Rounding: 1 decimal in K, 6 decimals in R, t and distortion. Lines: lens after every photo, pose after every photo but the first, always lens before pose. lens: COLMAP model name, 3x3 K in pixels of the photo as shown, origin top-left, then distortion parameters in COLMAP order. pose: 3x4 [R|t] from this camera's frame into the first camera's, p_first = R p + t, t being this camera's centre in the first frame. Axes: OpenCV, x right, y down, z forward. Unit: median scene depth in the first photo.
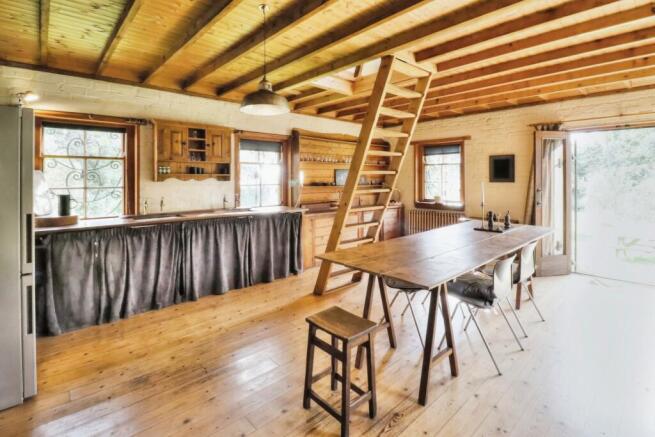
lens RADIAL K [[316.2, 0, 328.2], [0, 316.2, 180.1], [0, 0, 1]] dist [-0.000790, -0.000117]
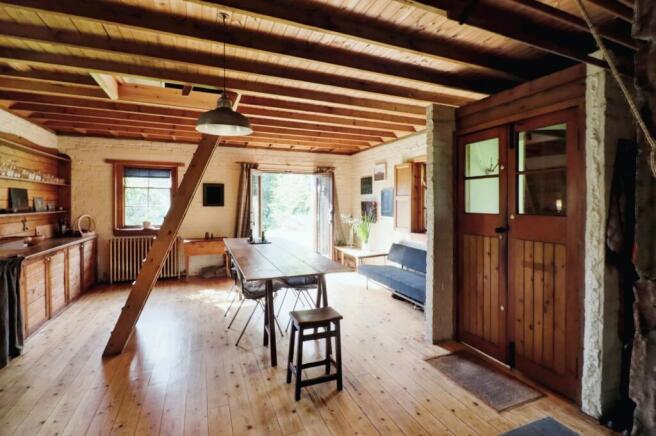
lens RADIAL K [[320.1, 0, 328.8], [0, 320.1, 201.3], [0, 0, 1]] dist [-0.000533, -0.000085]
pose [[0.348570, 0.005676, 0.937265, -0.382287], [-0.002669, 0.999984, -0.005064, -0.006019], [-0.937279, -0.000736, 0.348580, 0.156367]]
